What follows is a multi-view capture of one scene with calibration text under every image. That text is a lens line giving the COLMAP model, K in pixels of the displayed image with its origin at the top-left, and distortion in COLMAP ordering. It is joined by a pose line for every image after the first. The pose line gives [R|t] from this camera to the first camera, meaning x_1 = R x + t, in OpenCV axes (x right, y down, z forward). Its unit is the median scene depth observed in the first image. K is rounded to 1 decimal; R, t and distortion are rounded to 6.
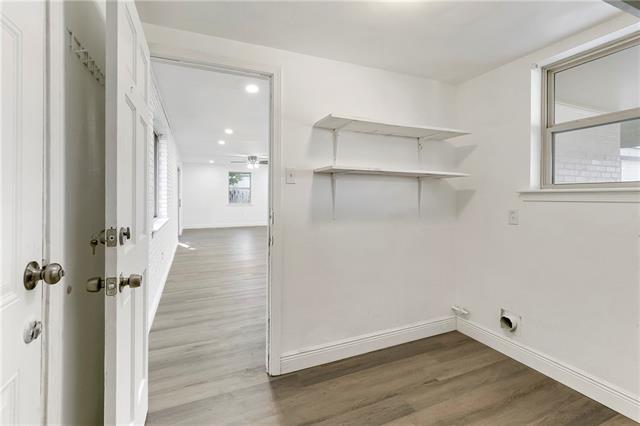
lens RADIAL K [[294.2, 0, 321.7], [0, 294.2, 206.1], [0, 0, 1]] dist [-0.002610, -0.000226]
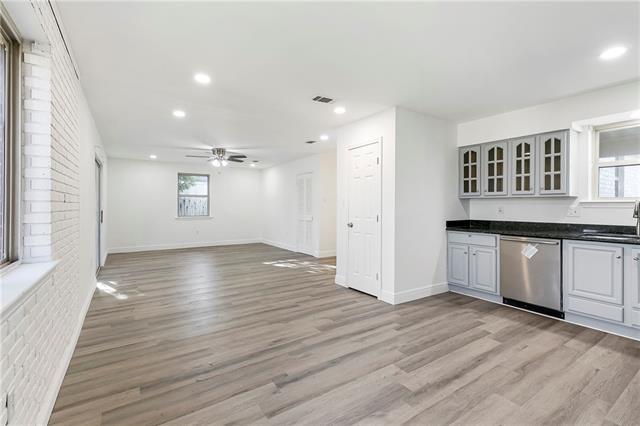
lens RADIAL K [[294.2, 0, 321.7], [0, 294.2, 206.1], [0, 0, 1]] dist [-0.002610, -0.000226]
pose [[0.983618, -0.001391, 0.180258, -0.117213], [0.007648, 0.999392, -0.034019, -0.008465], [-0.180101, 0.034840, 0.983031, 0.266914]]
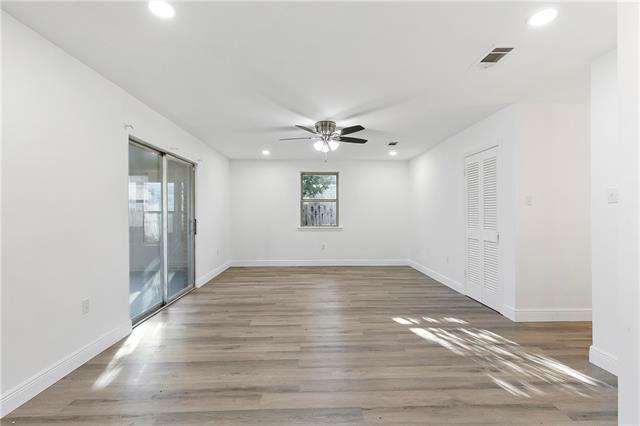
lens RADIAL K [[289.2, 0, 320.0], [0, 289.2, 213.0], [0, 0, 1]] dist [0.000303, -0.000004]
pose [[0.928065, -0.005429, -0.372379, -0.079374], [-0.007309, 0.999436, -0.032785, -0.020647], [0.372347, 0.033148, 0.927501, 0.579271]]
